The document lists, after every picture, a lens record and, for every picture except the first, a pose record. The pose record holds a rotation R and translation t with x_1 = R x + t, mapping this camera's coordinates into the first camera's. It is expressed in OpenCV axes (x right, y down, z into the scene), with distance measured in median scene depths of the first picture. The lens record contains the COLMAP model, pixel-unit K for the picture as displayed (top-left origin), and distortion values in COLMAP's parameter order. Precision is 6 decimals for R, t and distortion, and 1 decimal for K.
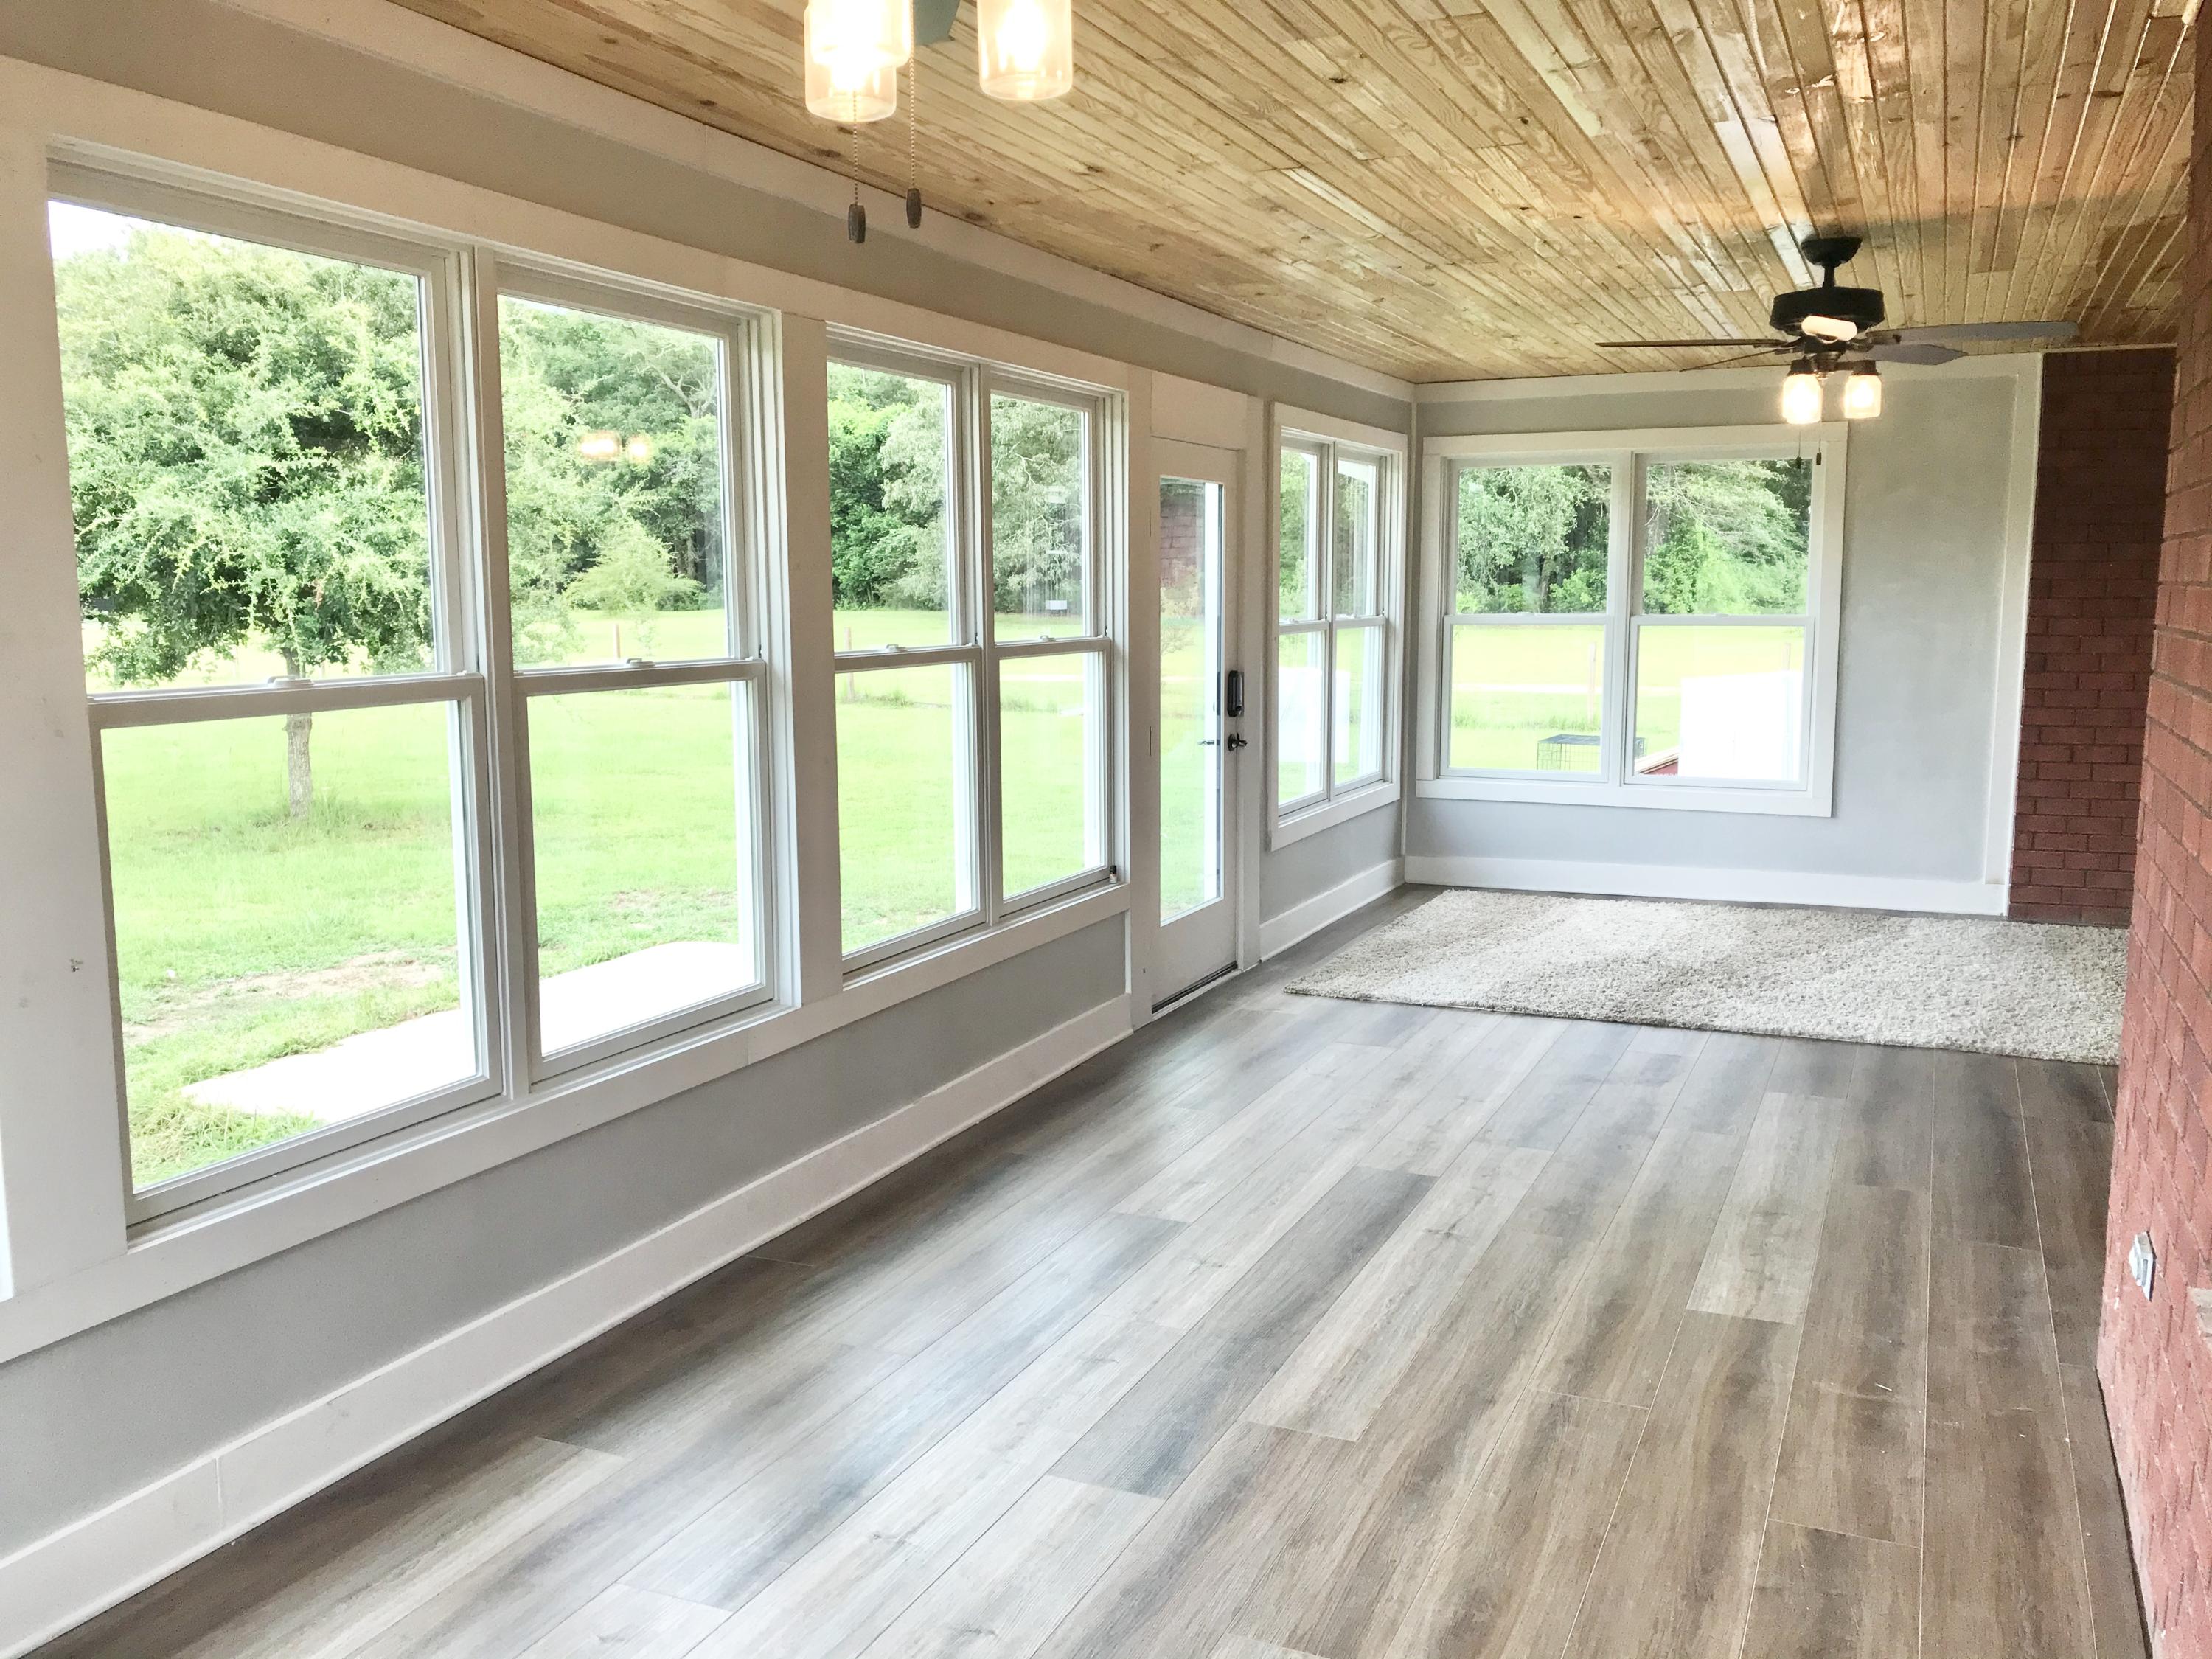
lens RADIAL K [[1826.9, 0, 1106.0], [0, 1826.9, 829.5], [0, 0, 1]] dist [0.181910, -0.422301]
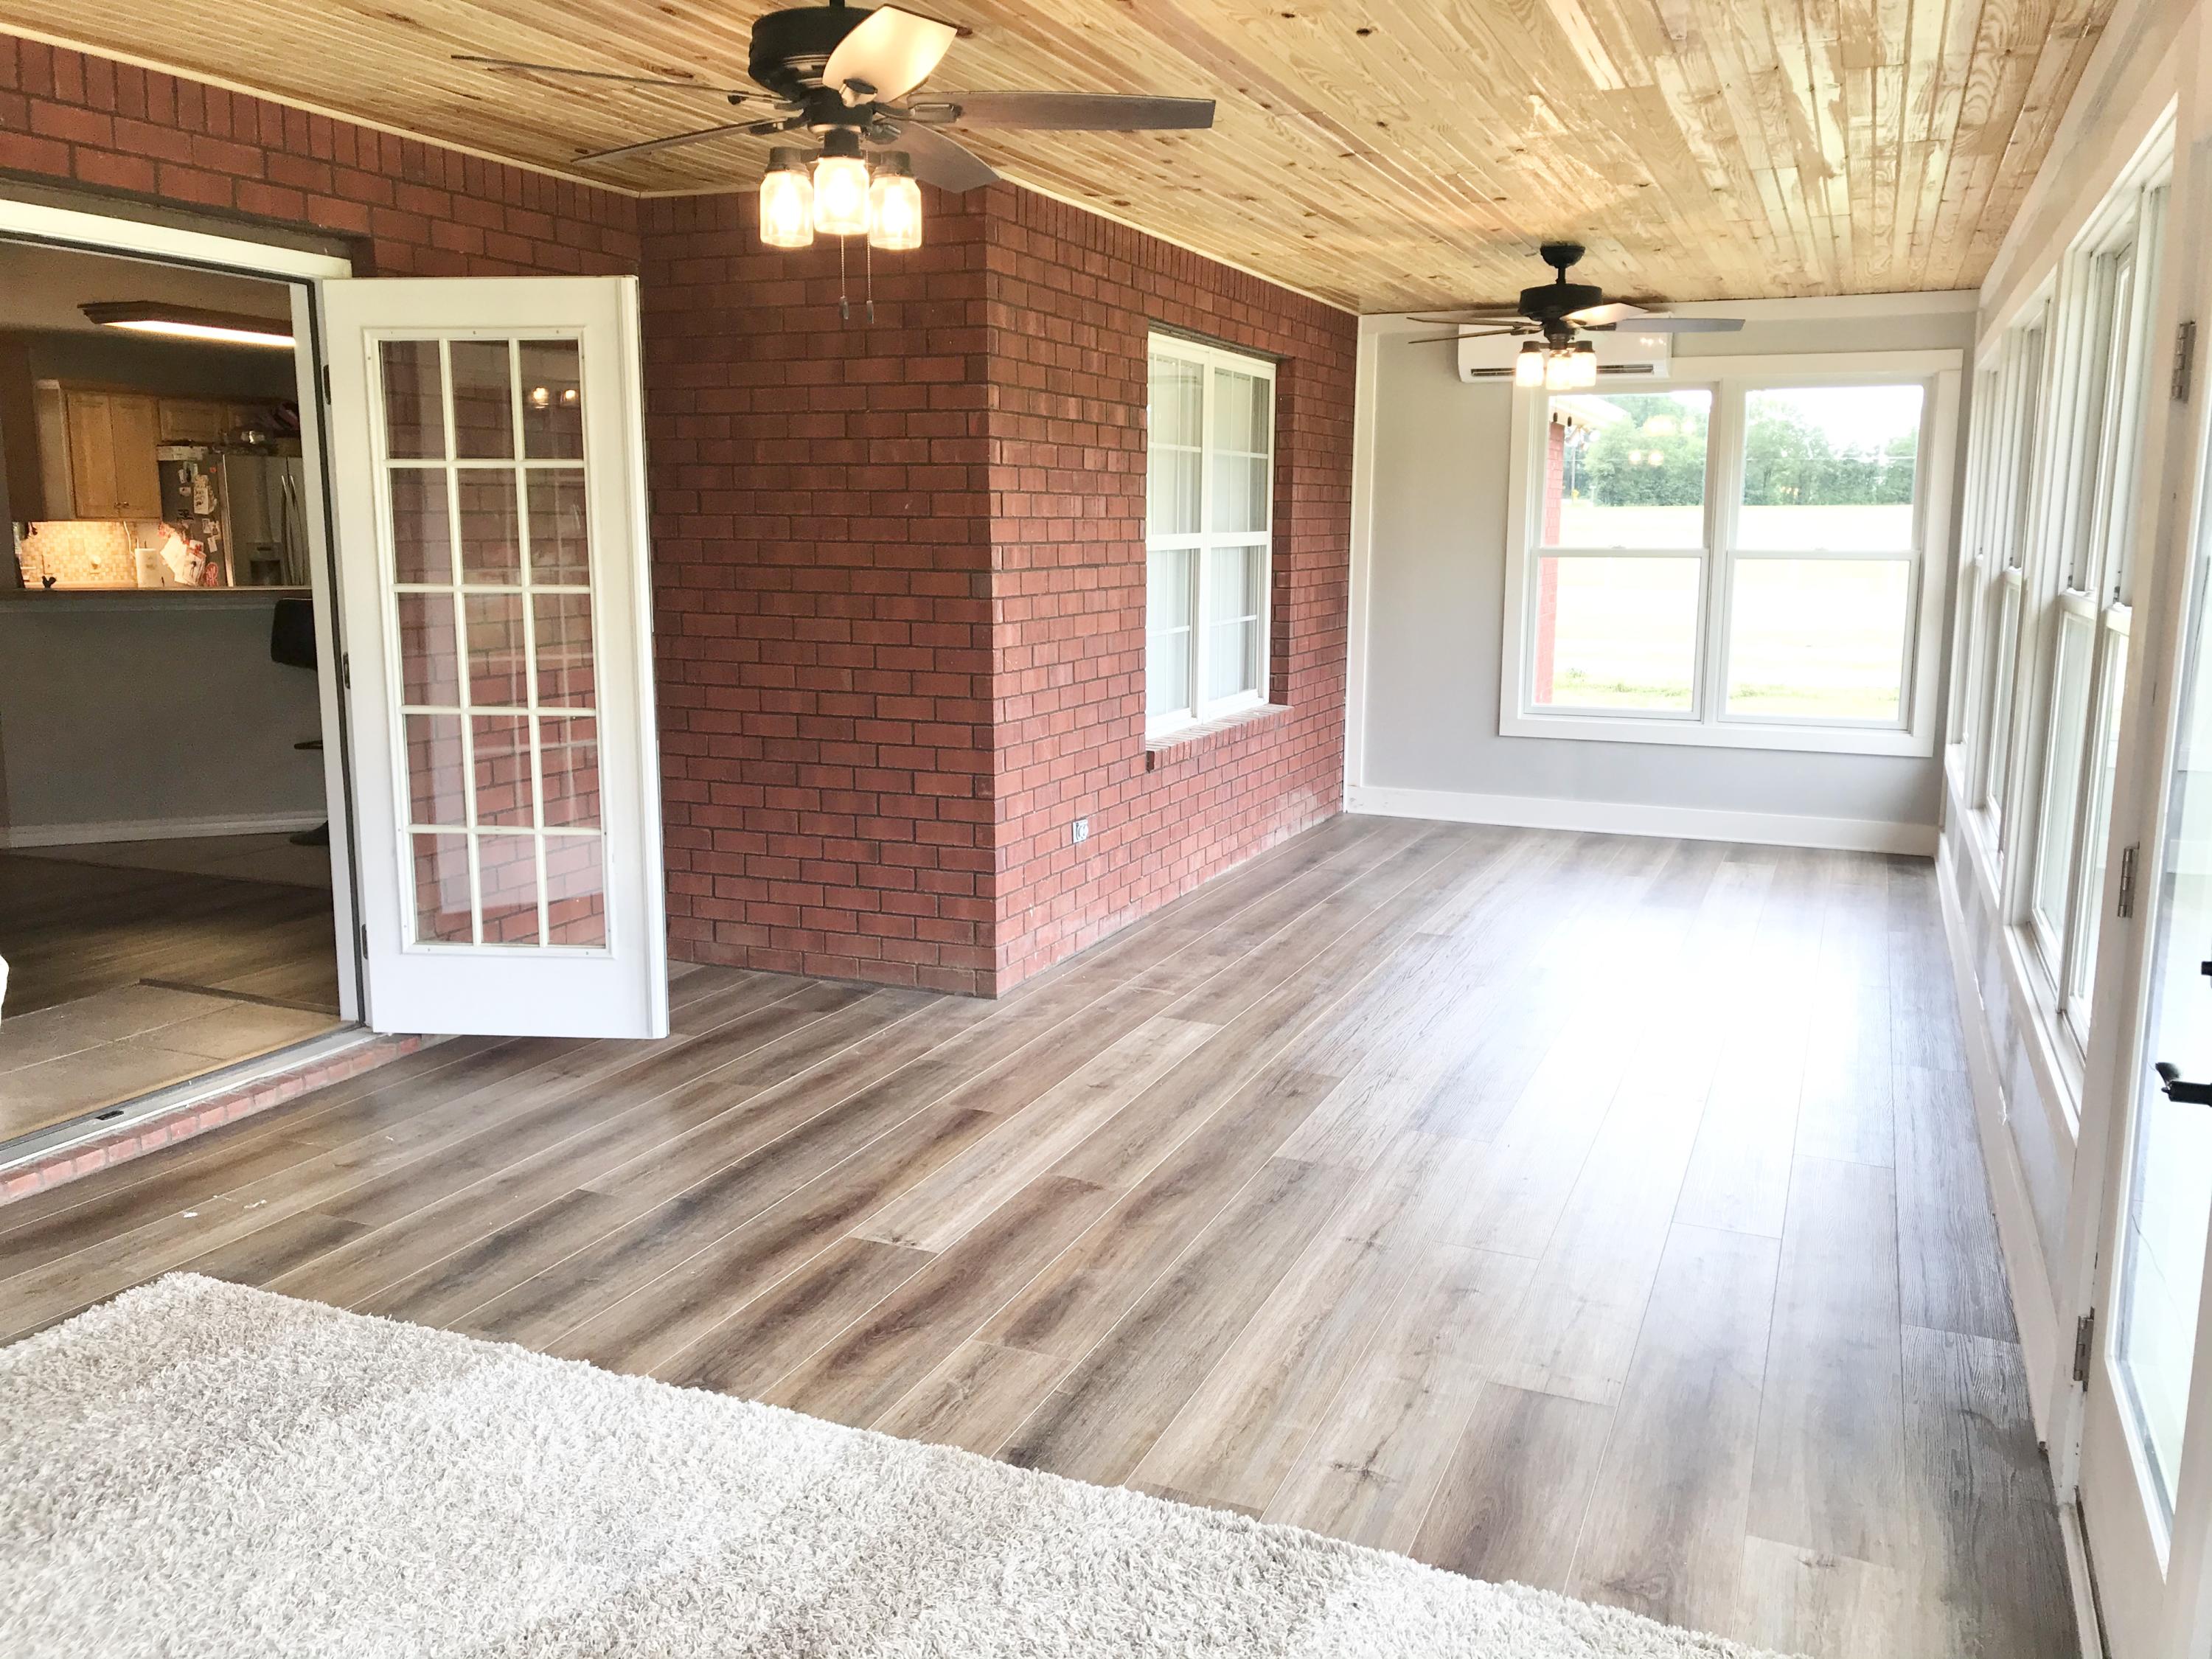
lens RADIAL K [[1820.9, 0, 1106.0], [0, 1820.9, 829.5], [0, 0, 1]] dist [0.034503, 0.000819]
pose [[-0.999504, 0.010590, -0.029643, 0.425546], [0.001340, 0.955176, 0.296036, -0.292403], [0.031449, 0.295850, -0.954717, 2.204314]]
